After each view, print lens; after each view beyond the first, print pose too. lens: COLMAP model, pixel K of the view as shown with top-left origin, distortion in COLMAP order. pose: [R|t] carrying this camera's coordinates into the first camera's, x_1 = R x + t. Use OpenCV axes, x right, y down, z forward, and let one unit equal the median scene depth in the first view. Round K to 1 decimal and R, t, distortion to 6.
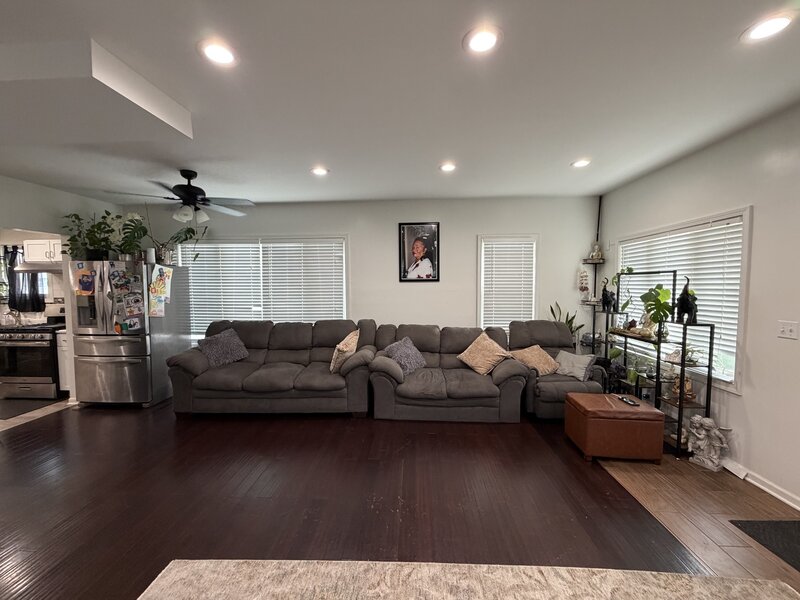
lens RADIAL K [[319.2, 0, 397.8], [0, 319.2, 300.1], [0, 0, 1]] dist [0.000432, -0.000108]
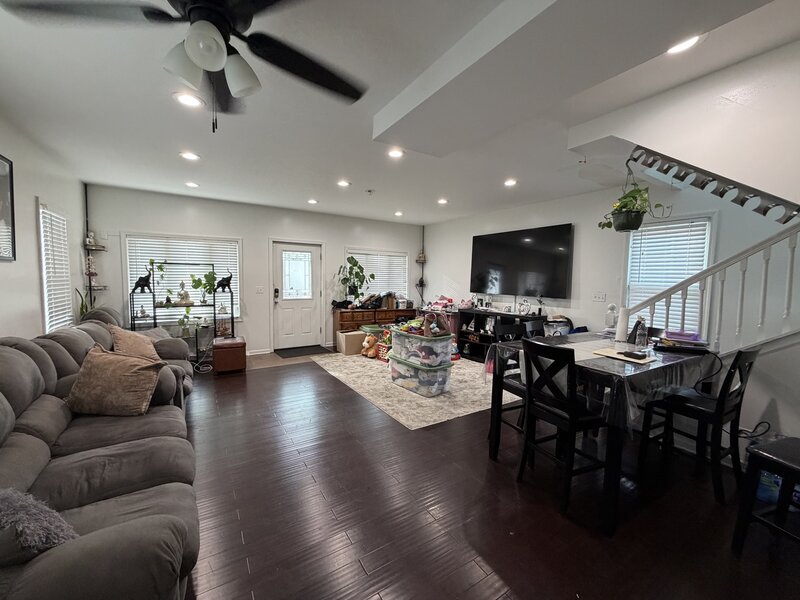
lens RADIAL K [[319.2, 0, 397.6], [0, 319.2, 299.1], [0, 0, 1]] dist [0.000432, -0.000108]
pose [[-0.573595, -0.060873, 0.816874, -0.778994], [0.030435, 0.994963, 0.095515, -0.023943], [-0.818573, 0.079648, -0.568853, 0.763615]]
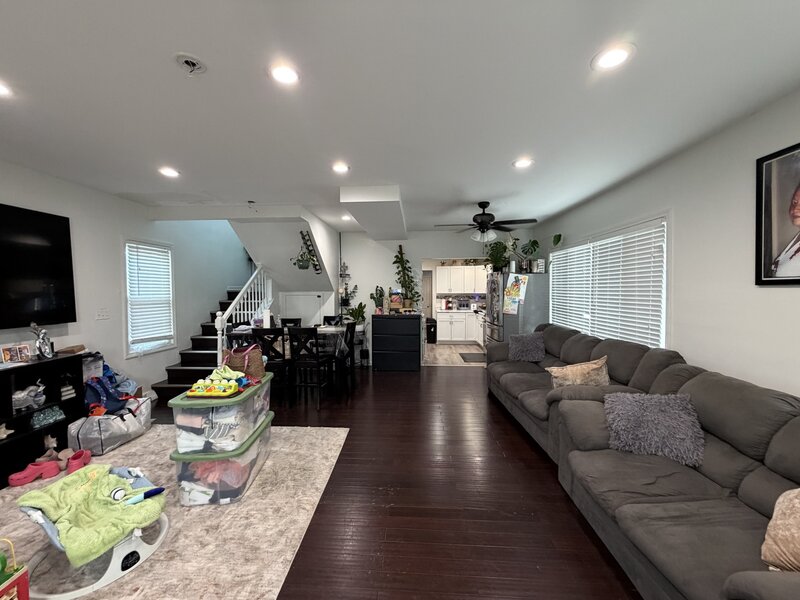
lens RADIAL K [[319.2, 0, 400.7], [0, 319.2, 300.0], [0, 0, 1]] dist [0.000432, -0.000108]
pose [[0.001941, 0.038665, -0.999250, 0.478523], [-0.050644, 0.997974, 0.038518, -0.027946], [0.998715, 0.050531, 0.003895, 0.486470]]
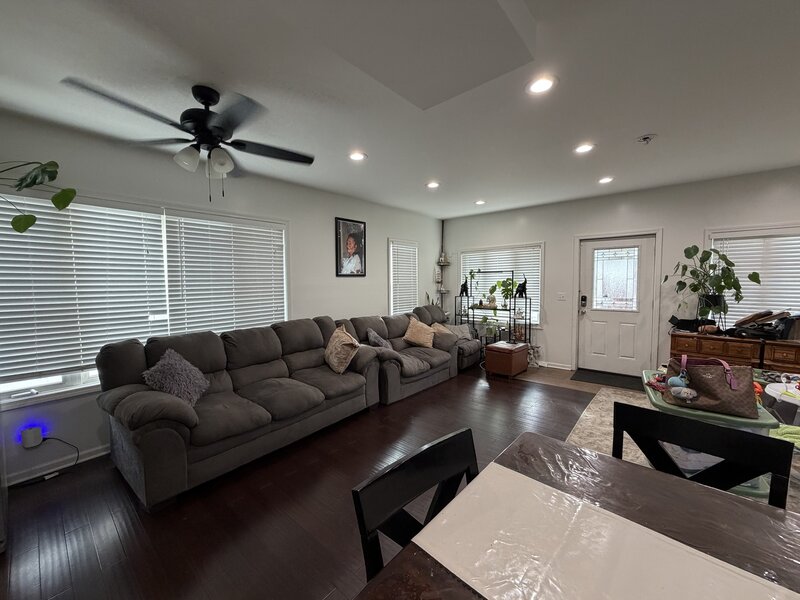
lens RADIAL K [[319.2, 0, 399.8], [0, 319.2, 299.5], [0, 0, 1]] dist [0.000432, -0.000108]
pose [[0.610214, -0.046819, 0.790852, -0.669096], [0.049014, 0.998571, 0.021297, 0.002169], [-0.790719, 0.025767, 0.611636, 0.243811]]
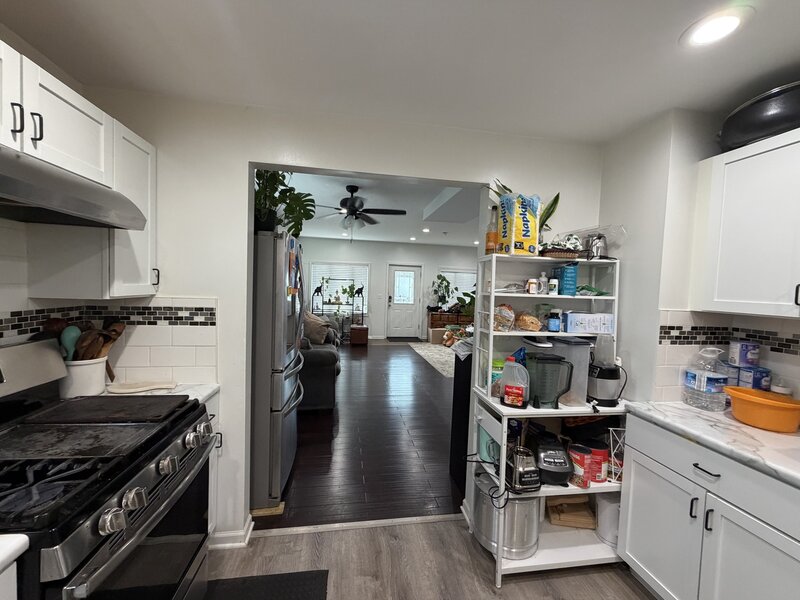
lens RADIAL K [[319.2, 0, 397.8], [0, 319.2, 299.7], [0, 0, 1]] dist [0.000432, -0.000108]
pose [[-0.214001, -0.043141, 0.975880, -1.347729], [0.018602, 0.998663, 0.048228, -0.027231], [-0.976656, 0.028474, -0.212913, 0.792692]]
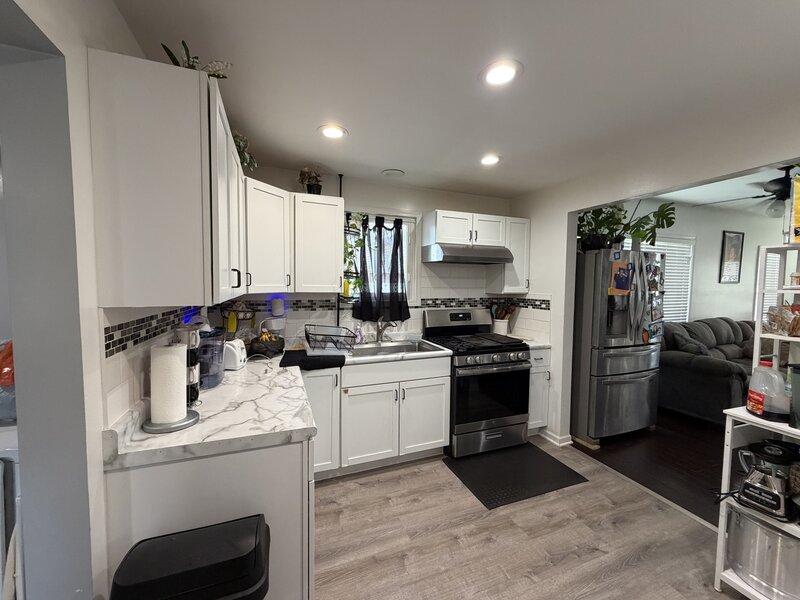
lens RADIAL K [[319.2, 0, 398.7], [0, 319.2, 299.6], [0, 0, 1]] dist [0.000432, -0.000108]
pose [[0.914193, -0.005216, 0.405246, -1.493672], [0.005686, 0.999984, 0.000044, -0.006279], [-0.405239, 0.002264, 0.914208, 0.439783]]
